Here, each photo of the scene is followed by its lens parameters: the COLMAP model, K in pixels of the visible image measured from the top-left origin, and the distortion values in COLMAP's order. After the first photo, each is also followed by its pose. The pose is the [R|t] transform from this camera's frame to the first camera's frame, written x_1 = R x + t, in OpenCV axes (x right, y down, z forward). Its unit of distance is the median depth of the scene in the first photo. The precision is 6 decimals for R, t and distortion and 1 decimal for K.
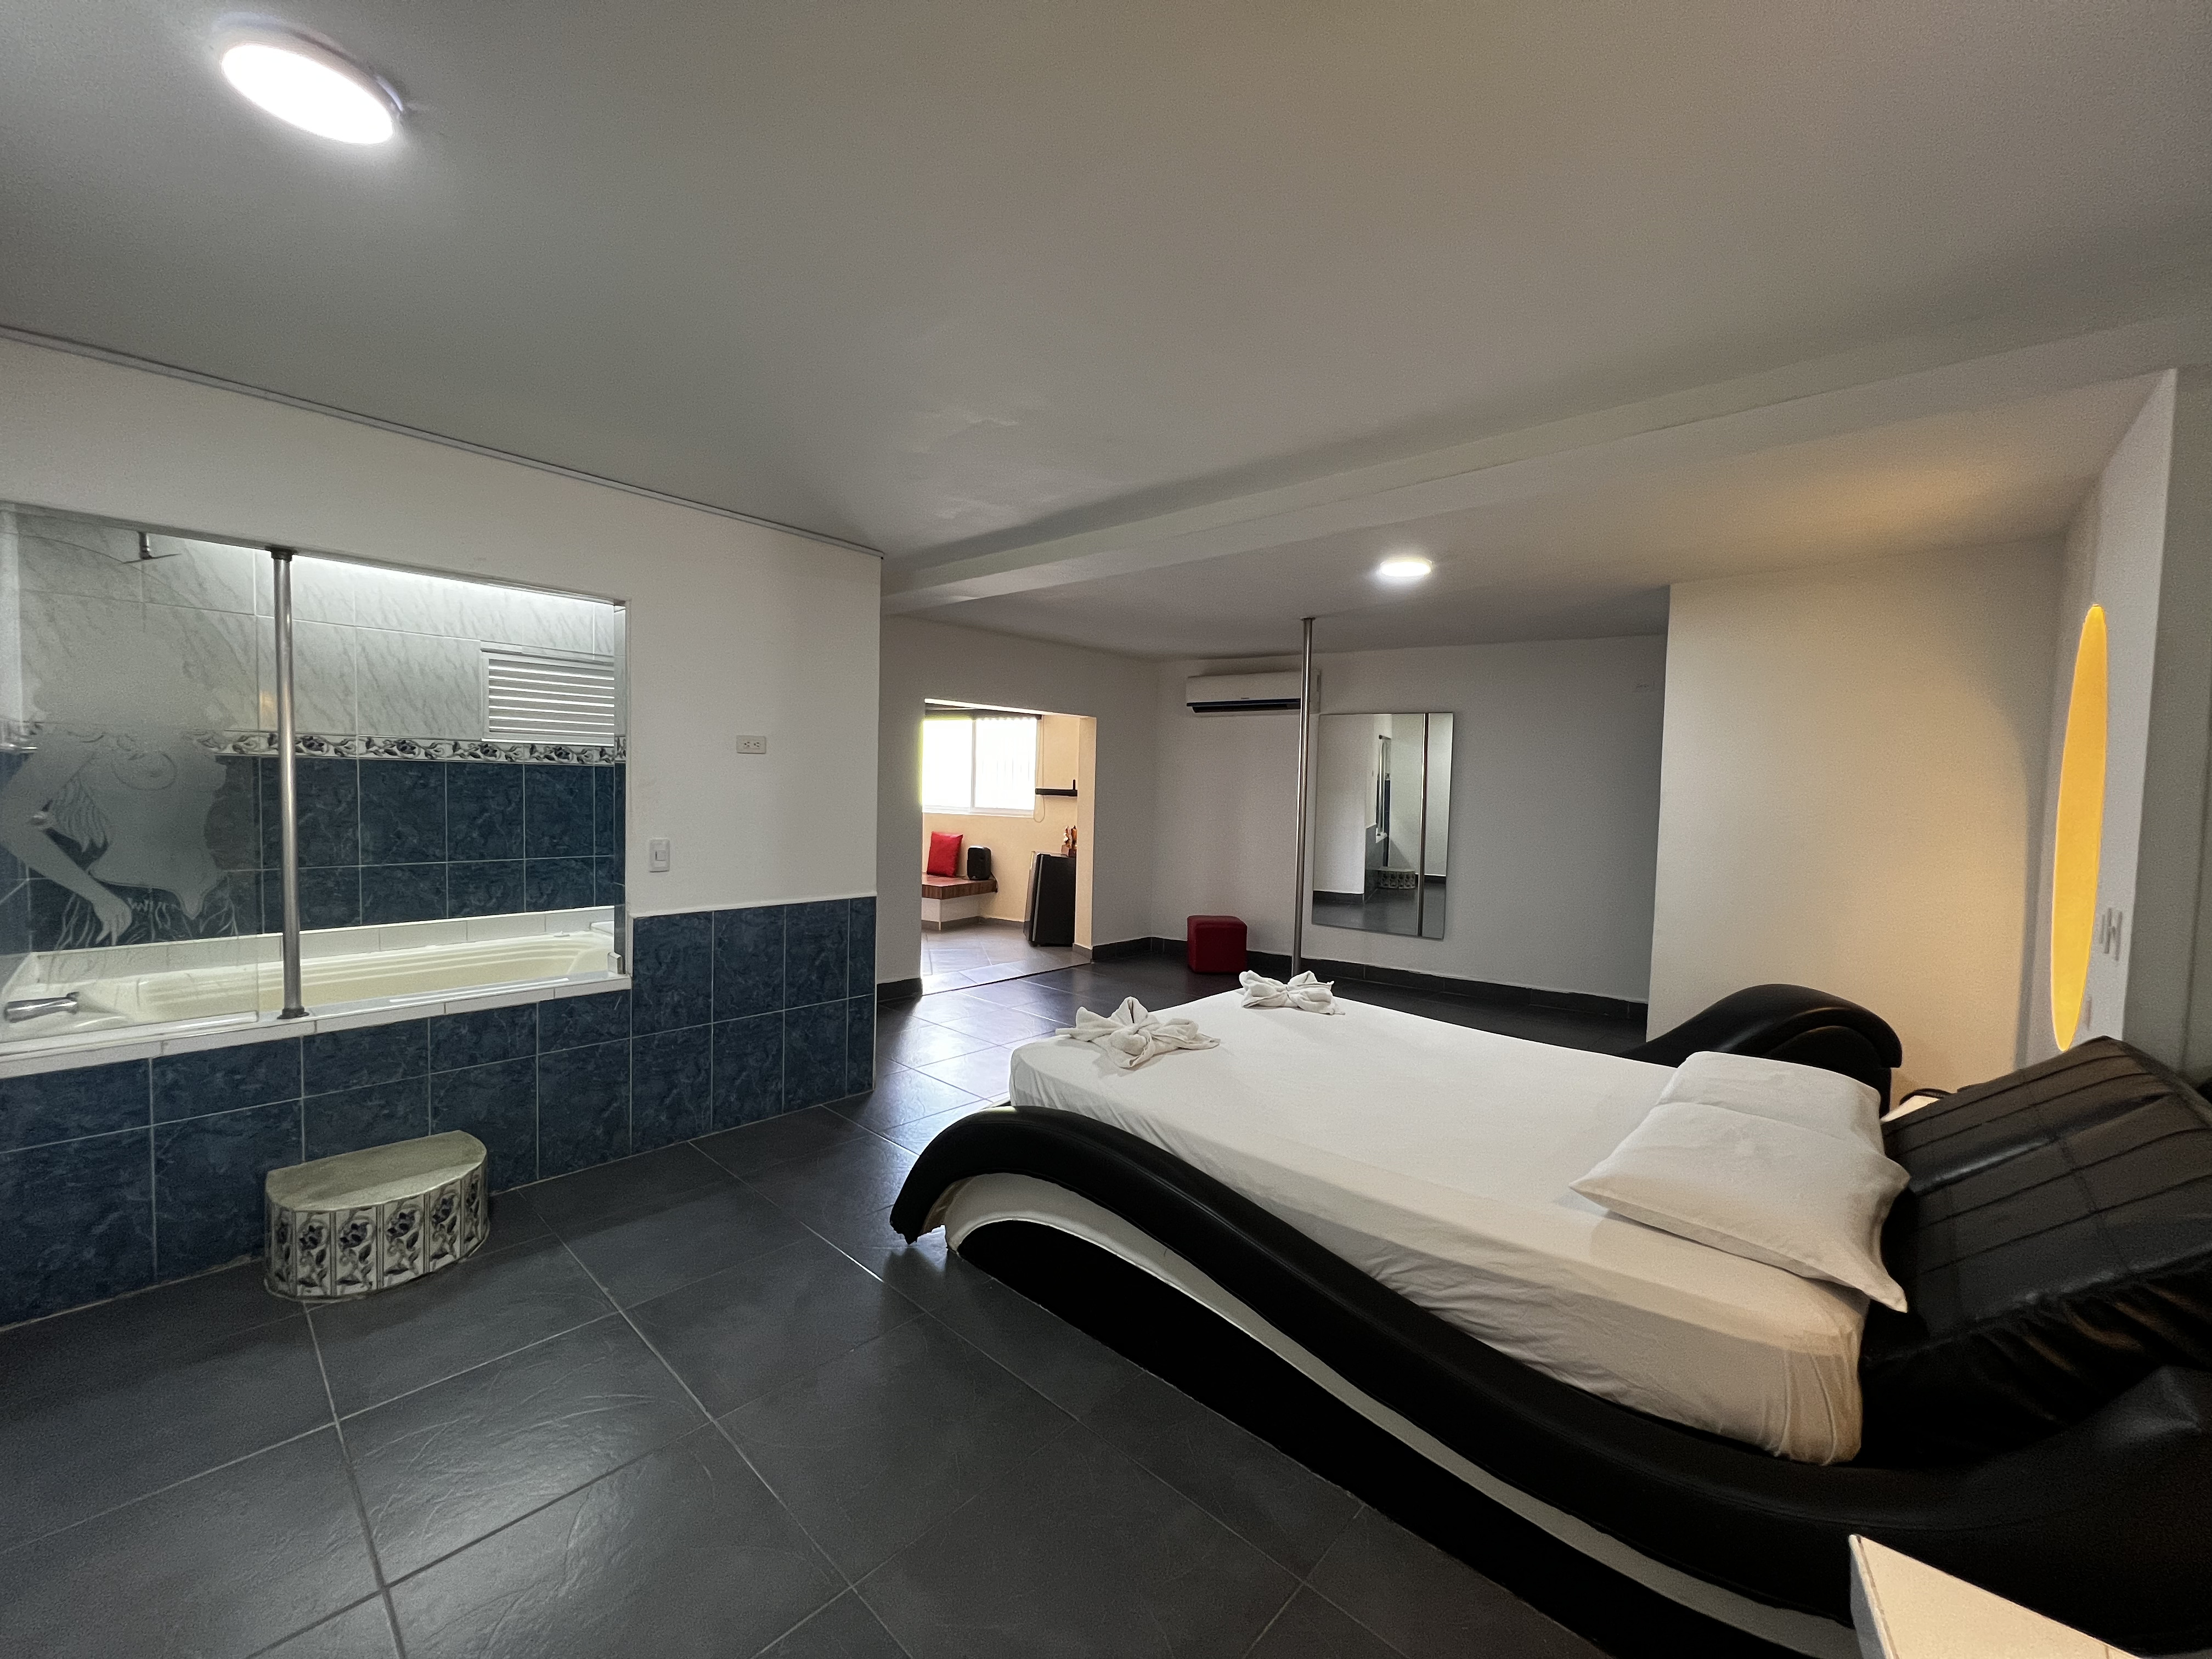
lens RADIAL K [[883.7, 0, 1103.7], [0, 883.7, 829.6], [0, 0, 1]] dist [-0.001554, 0.000818]
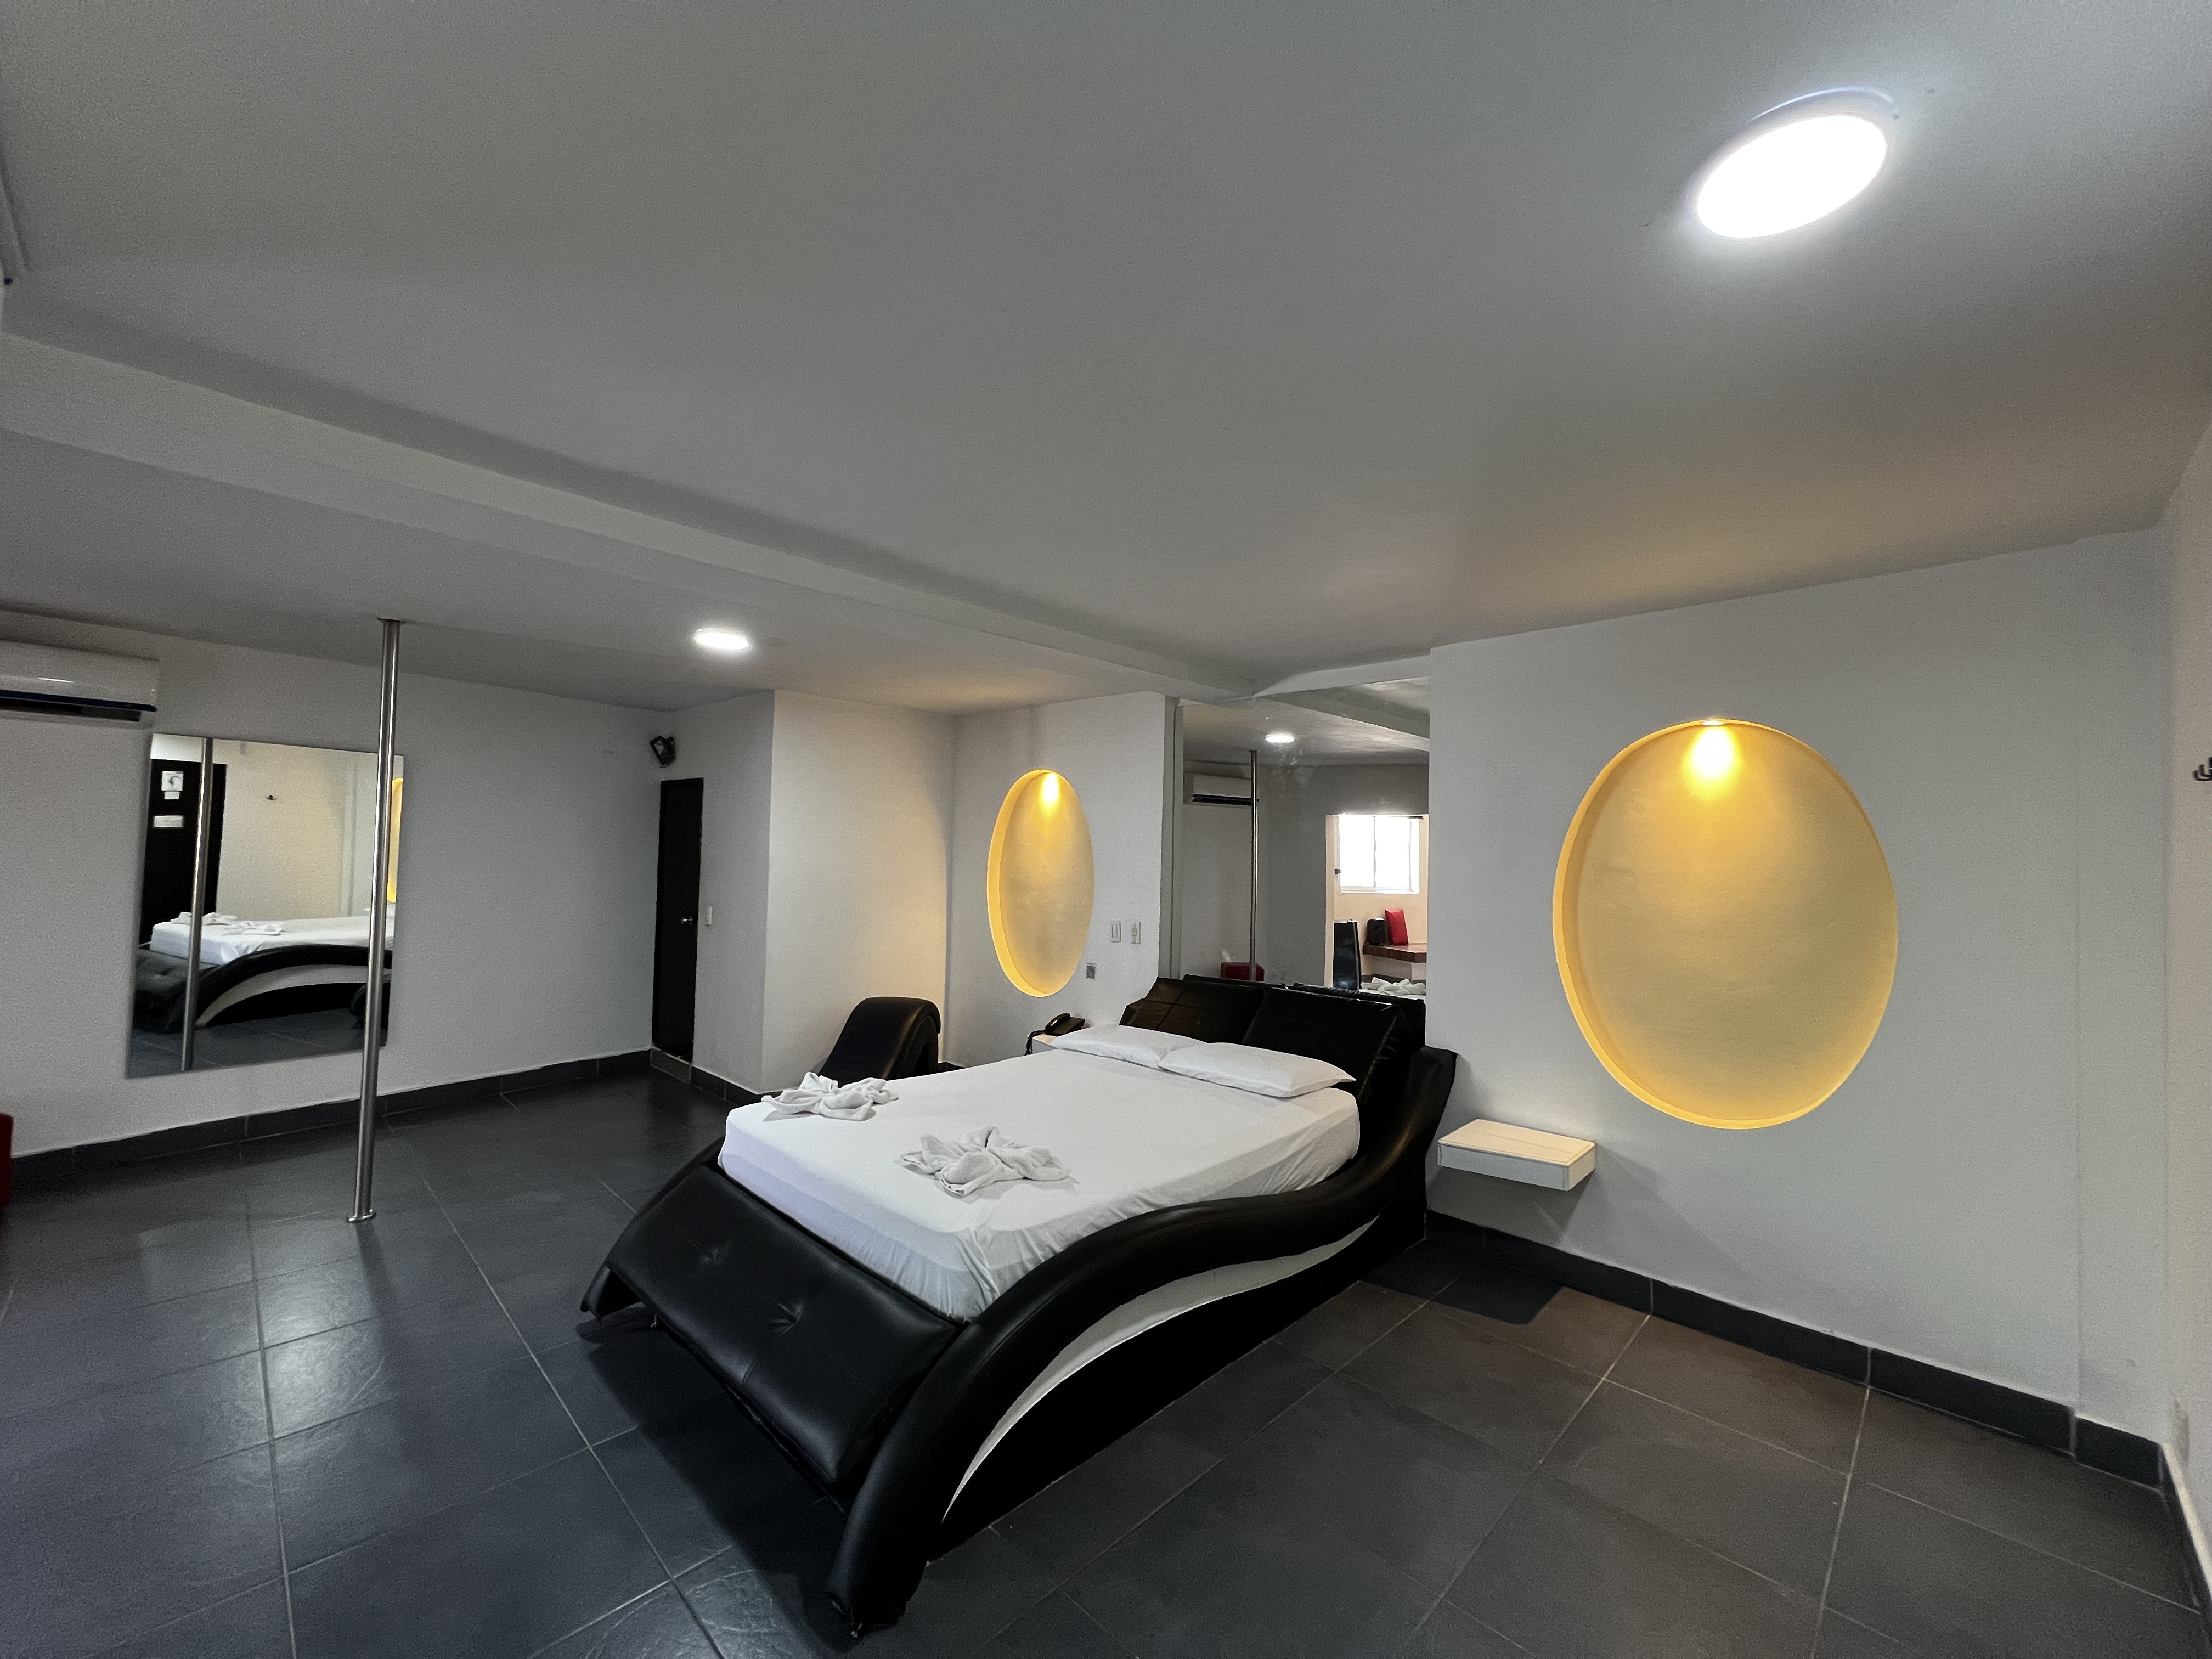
lens RADIAL K [[883.7, 0, 1103.7], [0, 883.7, 829.6], [0, 0, 1]] dist [-0.001554, 0.000818]
pose [[0.050285, 0.004227, 0.998726, -1.107997], [0.060873, 0.998119, -0.007290, -0.098544], [-0.996878, 0.061162, 0.049933, 1.100764]]
